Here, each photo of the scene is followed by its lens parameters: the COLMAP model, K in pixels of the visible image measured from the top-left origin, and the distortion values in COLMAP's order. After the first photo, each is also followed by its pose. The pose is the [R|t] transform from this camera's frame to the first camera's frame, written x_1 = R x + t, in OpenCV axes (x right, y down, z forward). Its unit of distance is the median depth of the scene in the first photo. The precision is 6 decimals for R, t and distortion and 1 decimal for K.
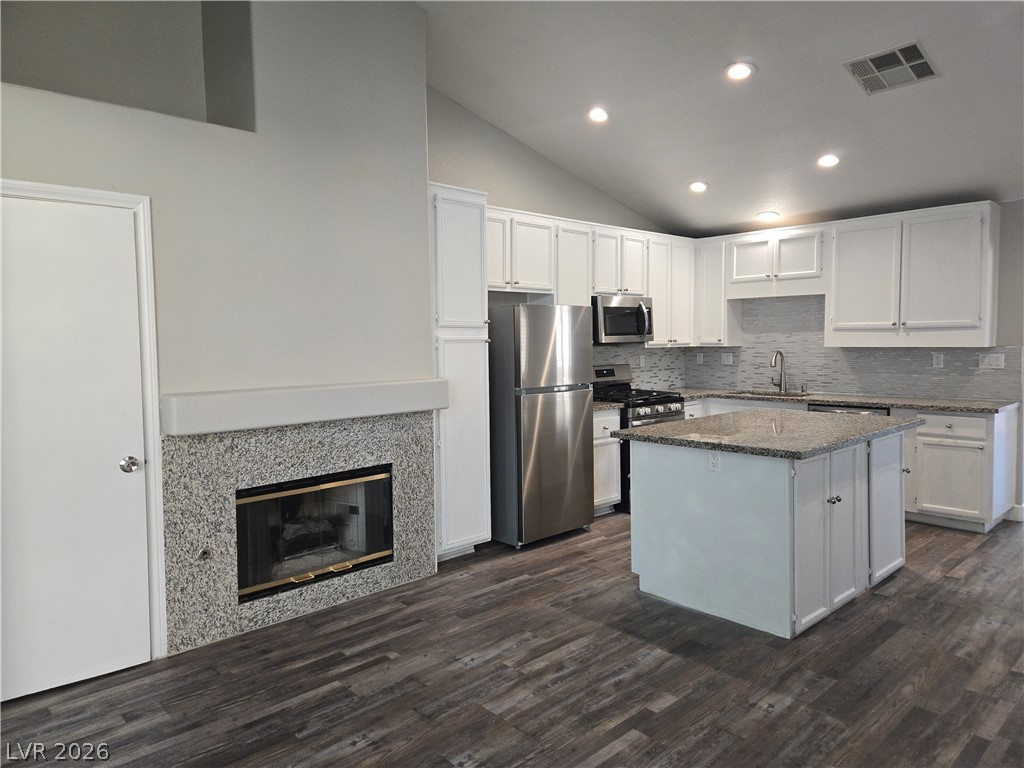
lens RADIAL K [[680.3, 0, 507.7], [0, 680.3, 378.1], [0, 0, 1]] dist [0.070140, -0.059211]
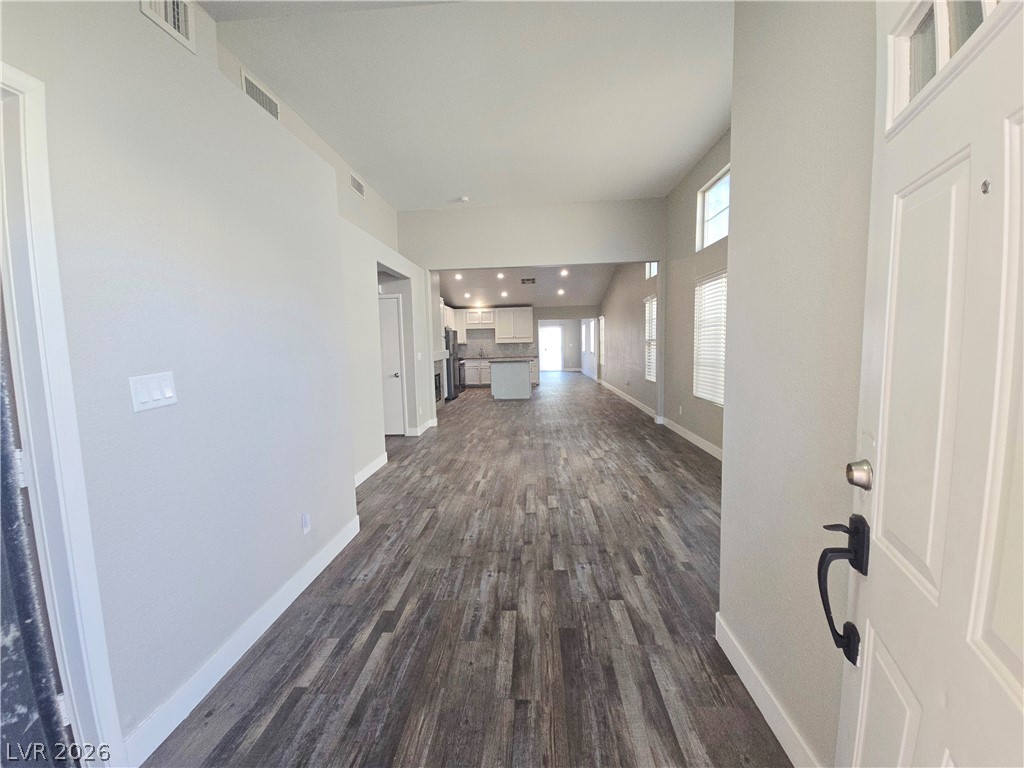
lens RADIAL K [[418.9, 0, 504.5], [0, 418.9, 379.4], [0, 0, 1]] dist [0.003170, -0.000209]
pose [[0.732901, -0.066831, 0.677045, -1.300599], [0.056372, 0.997707, 0.037461, 0.083206], [-0.677996, 0.010711, 0.734987, -0.815277]]
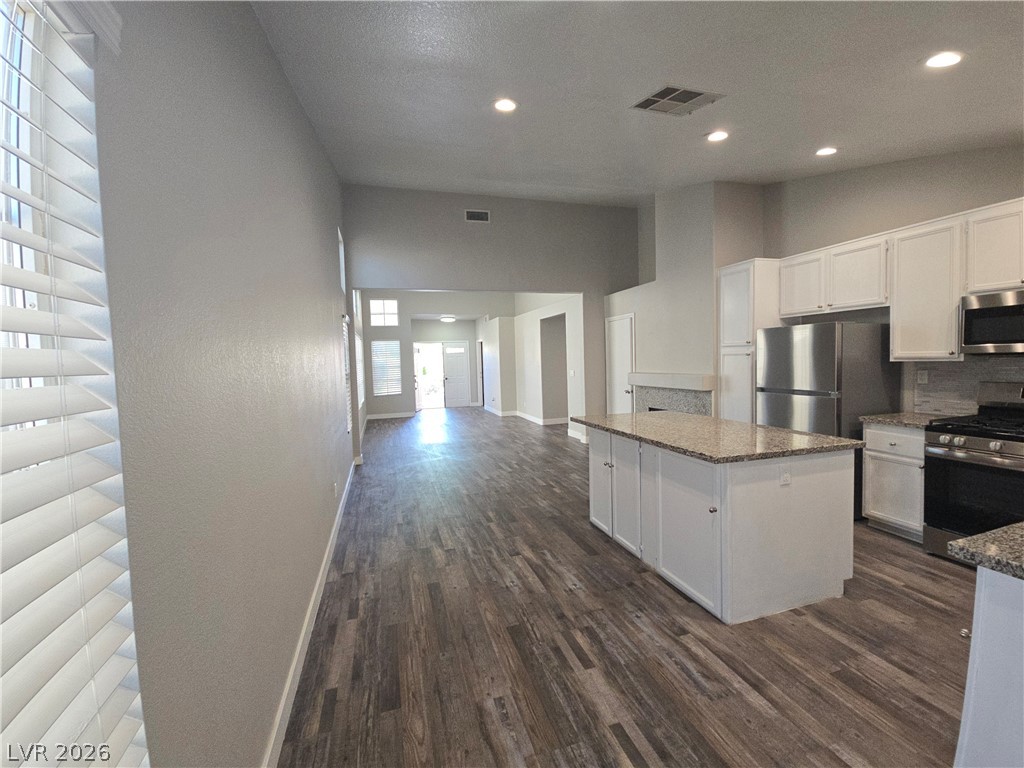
lens RADIAL K [[418.9, 0, 504.5], [0, 418.9, 379.4], [0, 0, 1]] dist [0.003170, -0.000209]
pose [[-0.443356, 0.067968, -0.893765, 1.093669], [-0.016176, 0.996352, 0.083793, -0.069065], [0.896199, 0.051608, -0.440640, 0.929092]]
